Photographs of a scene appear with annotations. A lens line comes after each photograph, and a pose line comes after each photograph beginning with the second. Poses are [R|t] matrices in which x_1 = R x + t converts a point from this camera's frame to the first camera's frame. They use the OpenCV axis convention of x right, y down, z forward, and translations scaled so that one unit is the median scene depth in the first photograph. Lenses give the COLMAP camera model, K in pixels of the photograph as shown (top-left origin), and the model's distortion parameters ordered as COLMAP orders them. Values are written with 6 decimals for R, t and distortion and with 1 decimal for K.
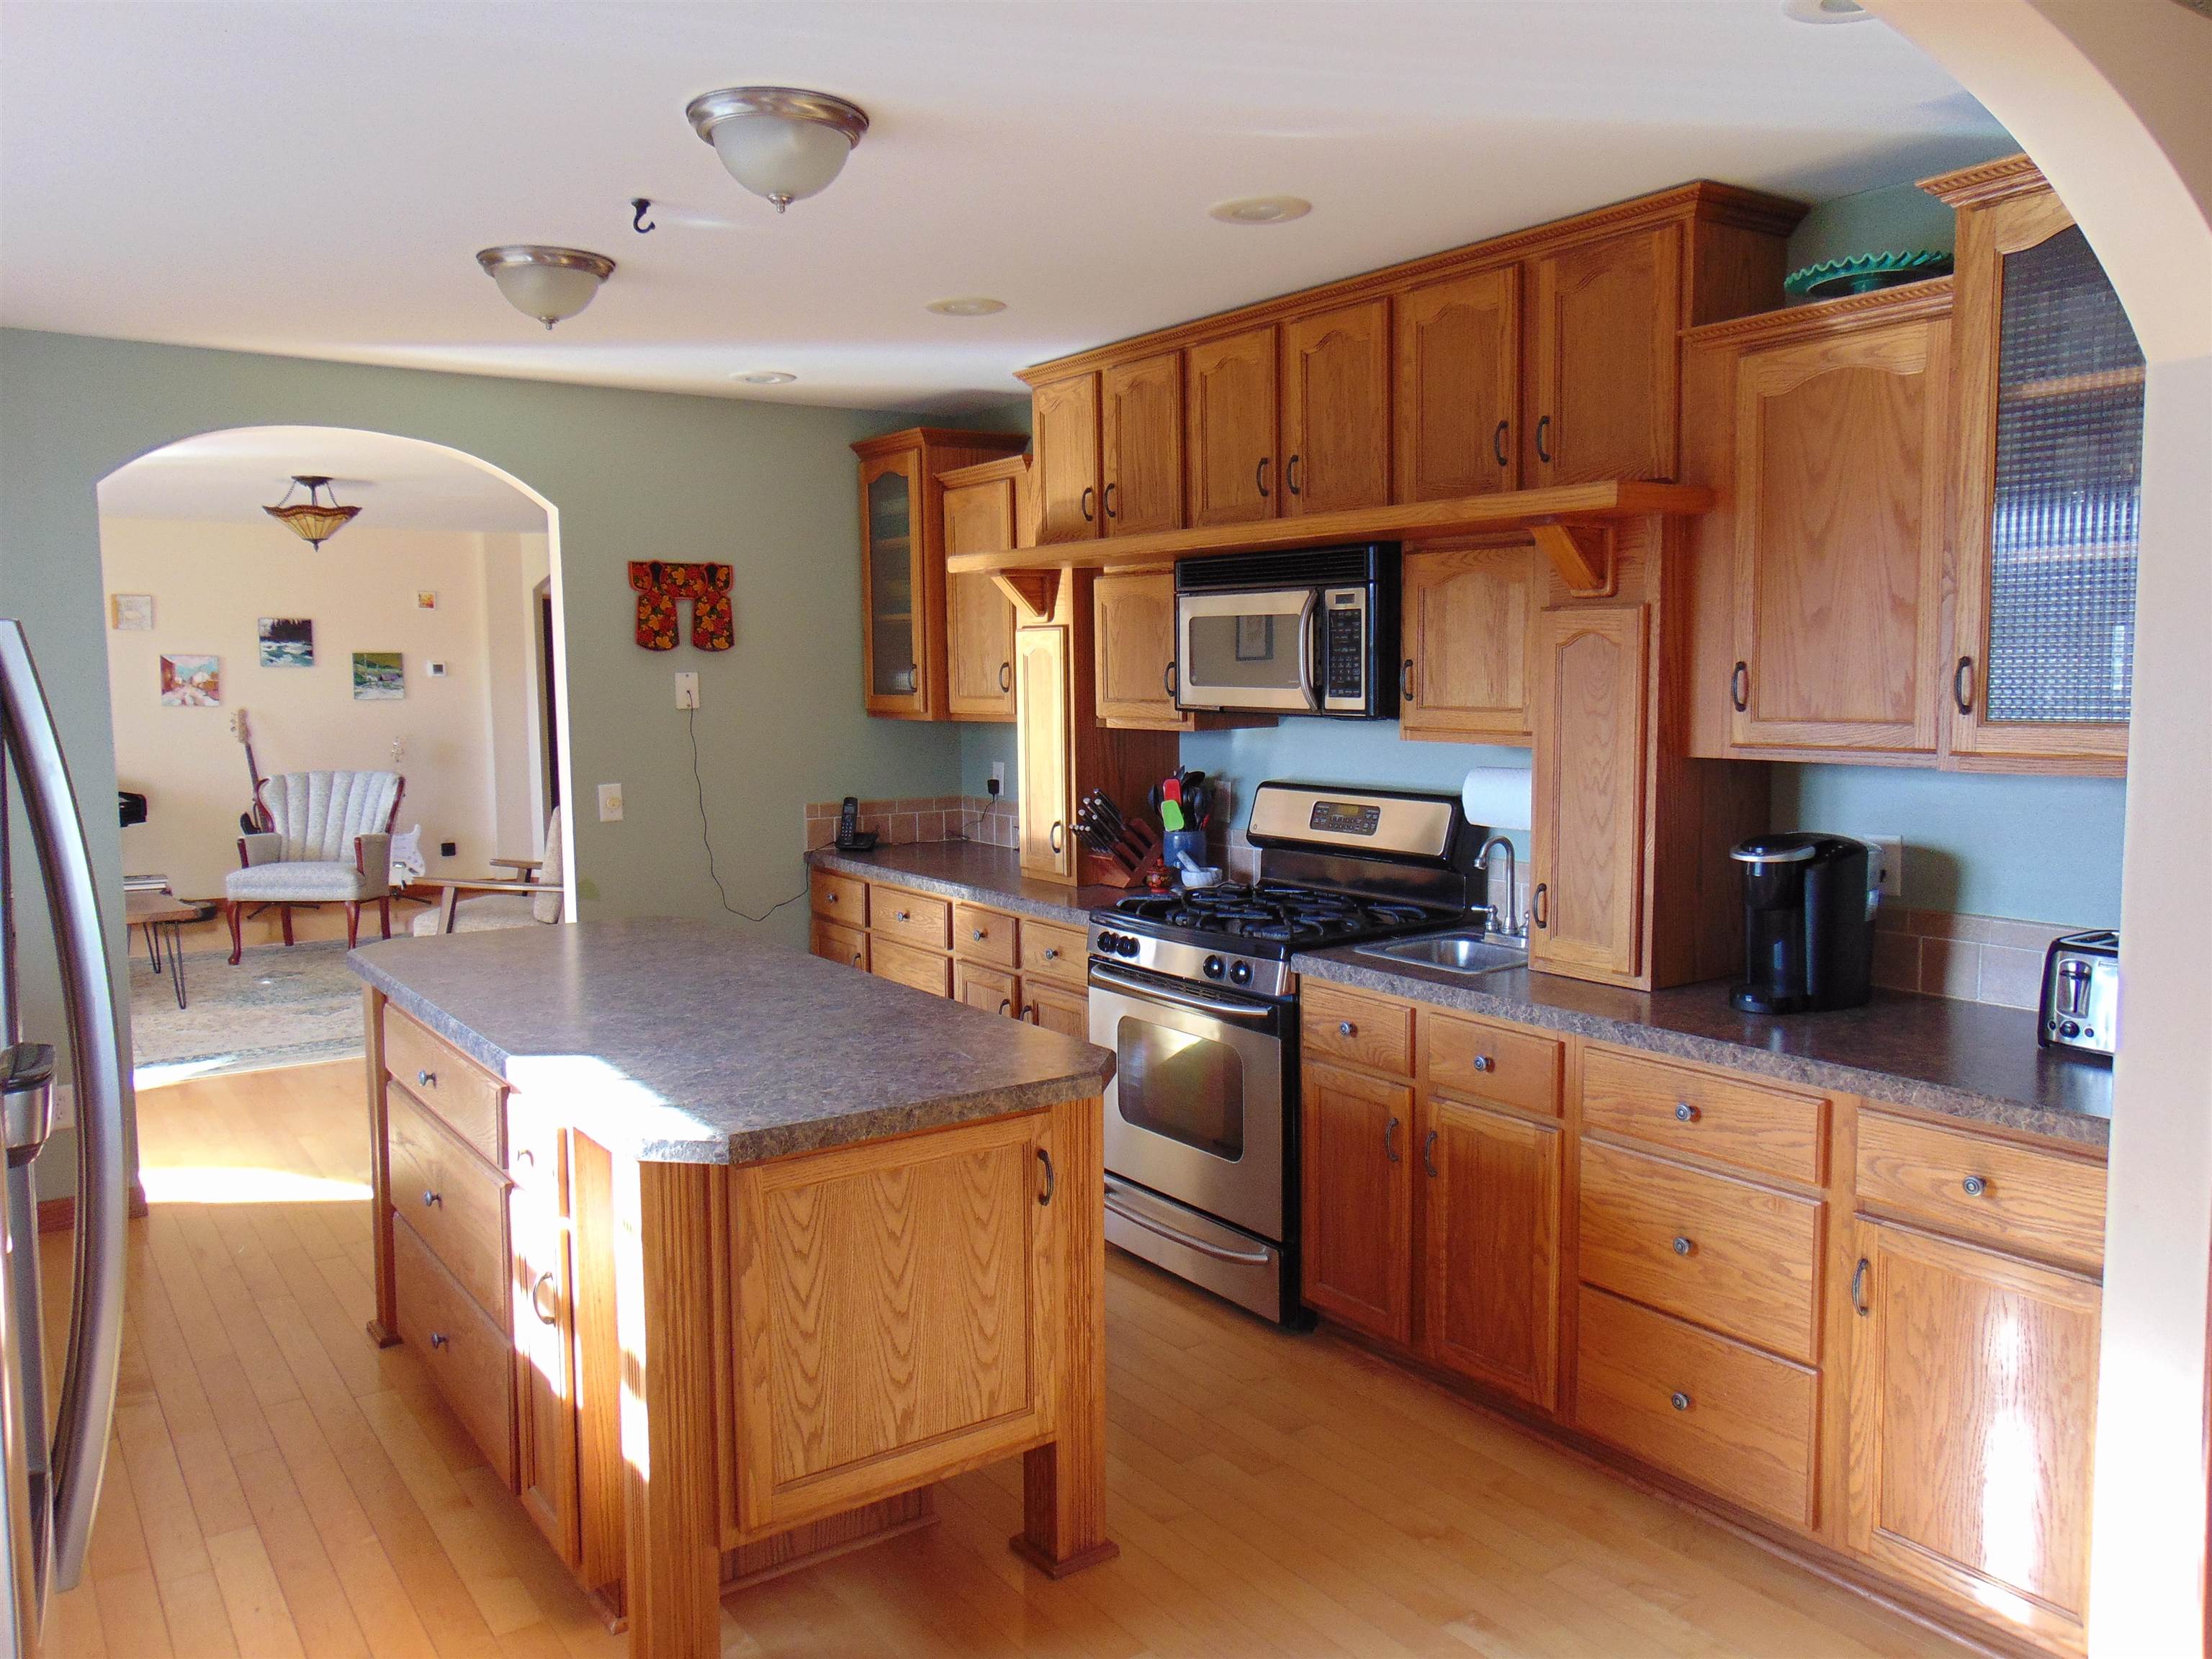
lens RADIAL K [[1654.9, 0, 1111.5], [0, 1654.9, 823.0], [0, 0, 1]] dist [-0.032422, 0.074481]
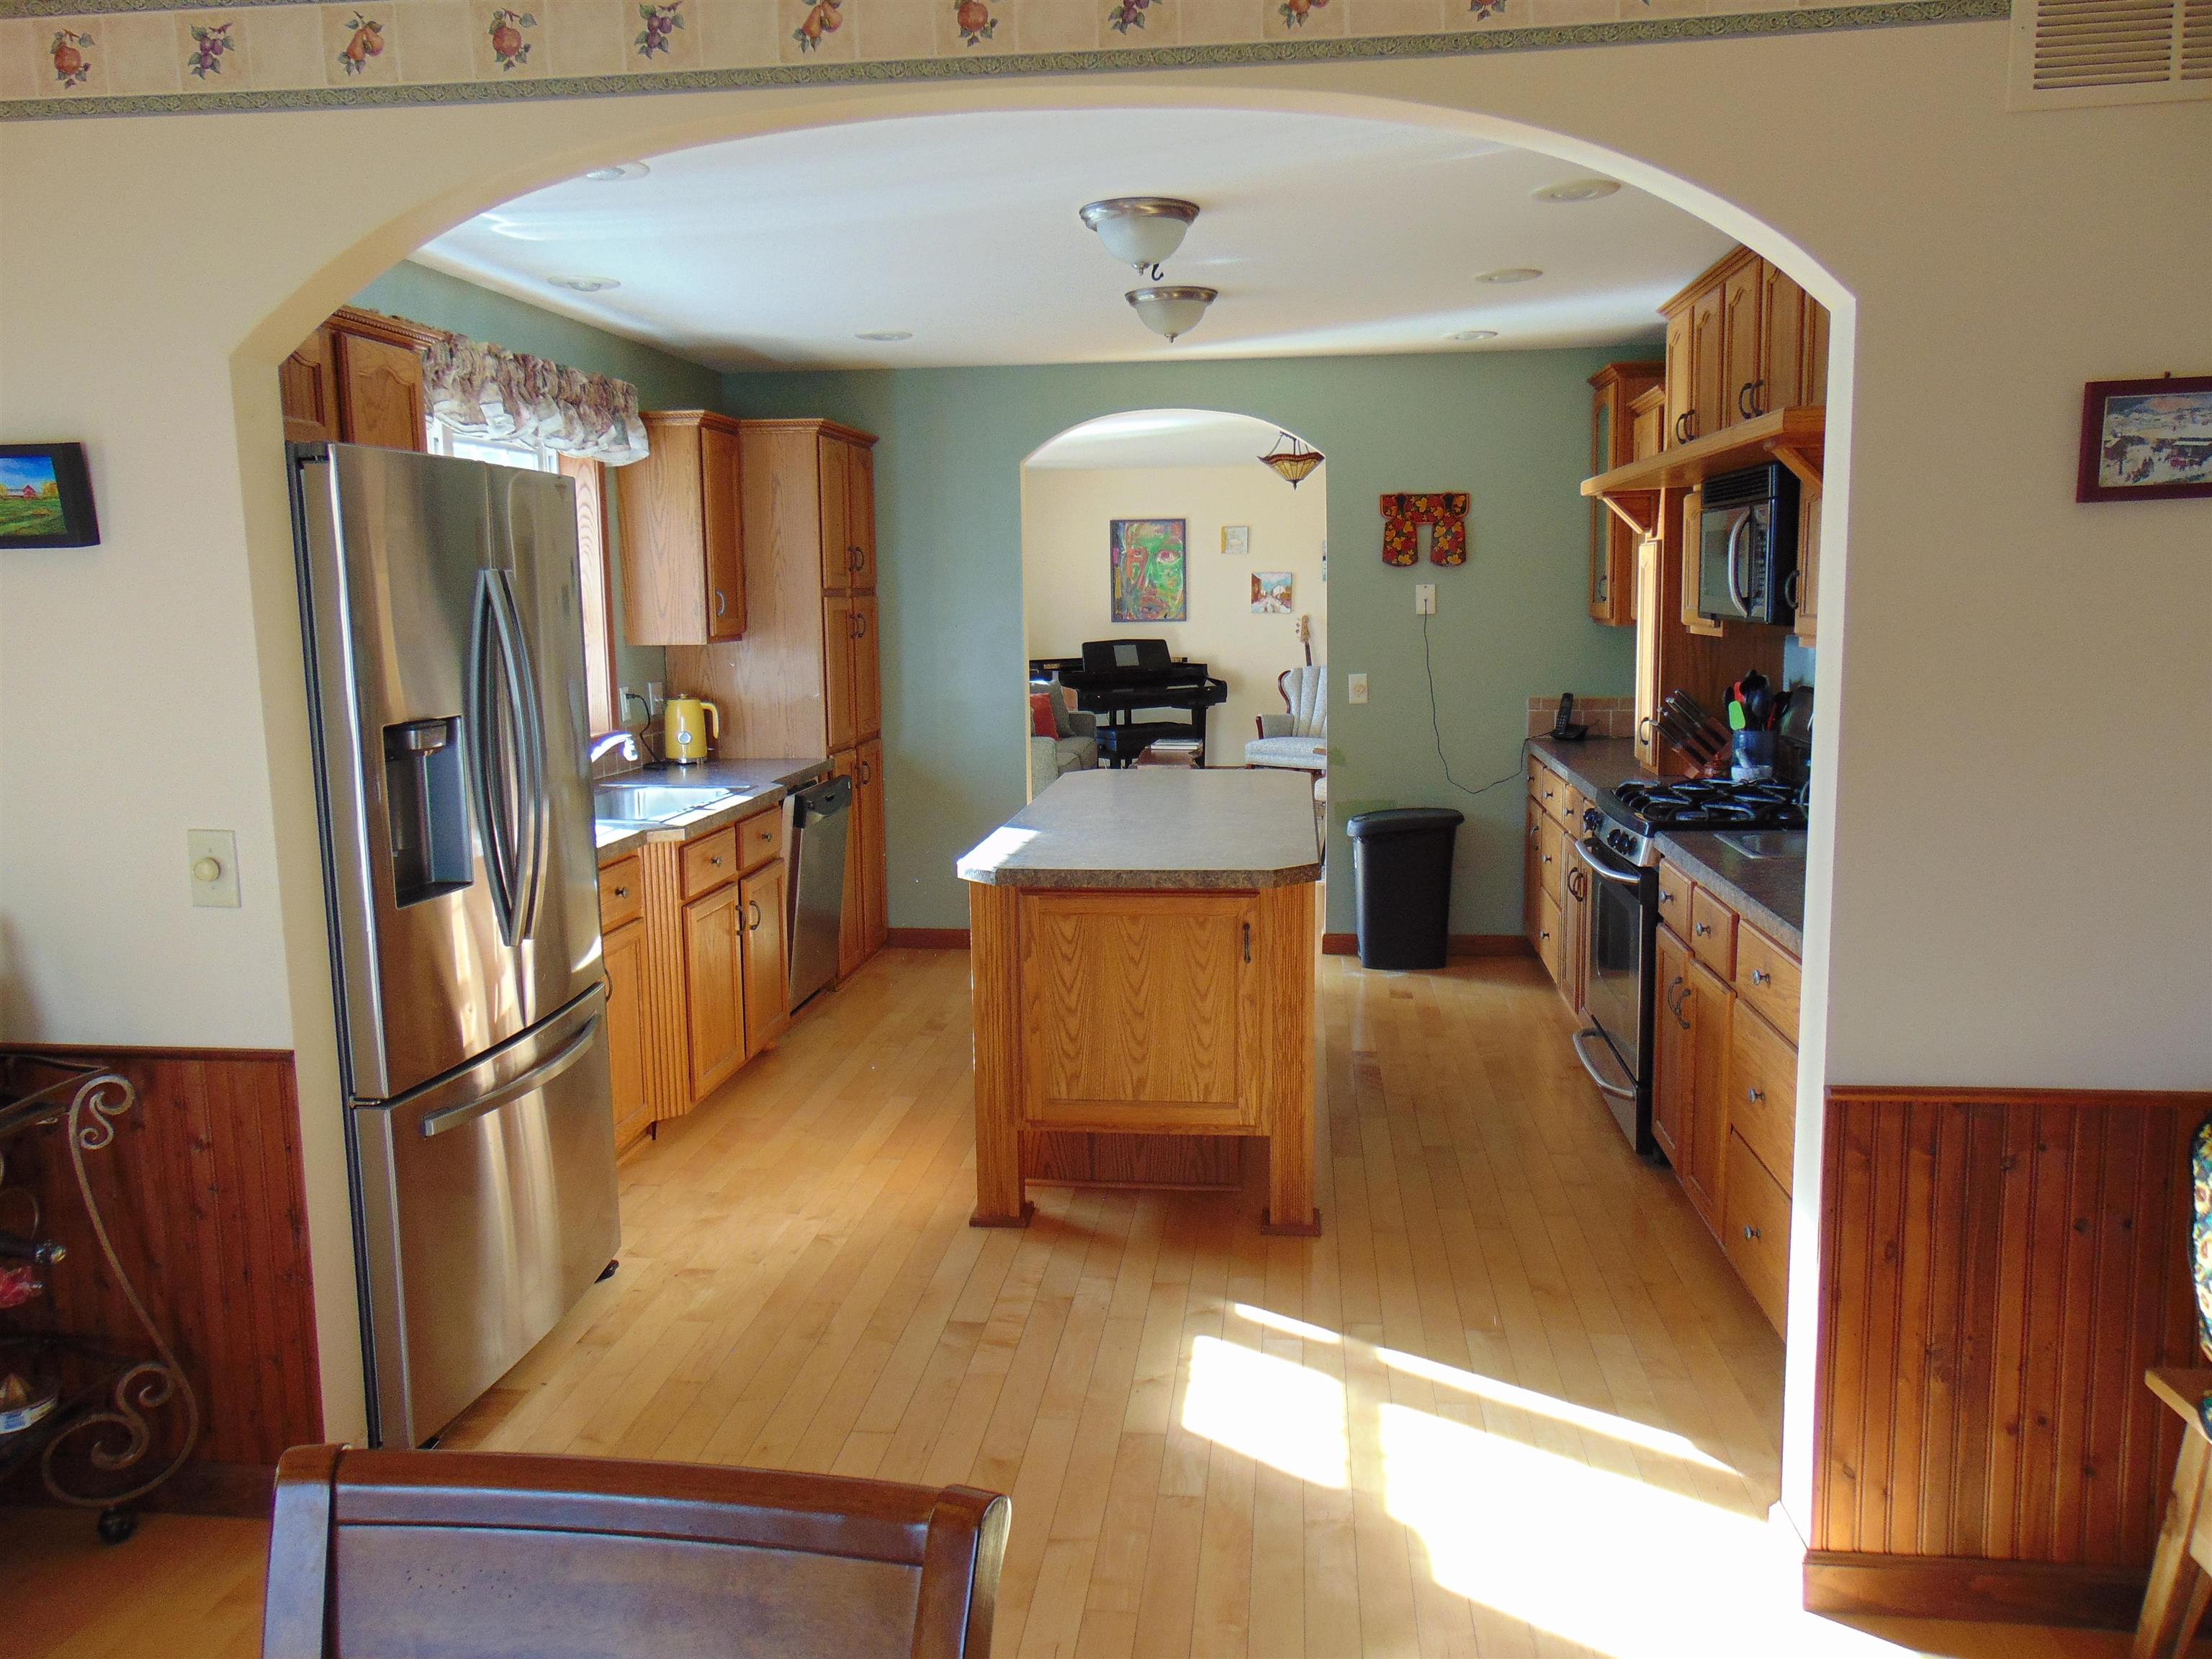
lens RADIAL K [[1654.9, 0, 1097.9], [0, 1654.9, 827.7], [0, 0, 1]] dist [-0.032422, 0.074481]
pose [[0.739870, 0.089101, -0.666823, 0.399042], [-0.051206, 0.995774, 0.076239, 0.007024], [0.670798, -0.022262, 0.741306, -0.067875]]
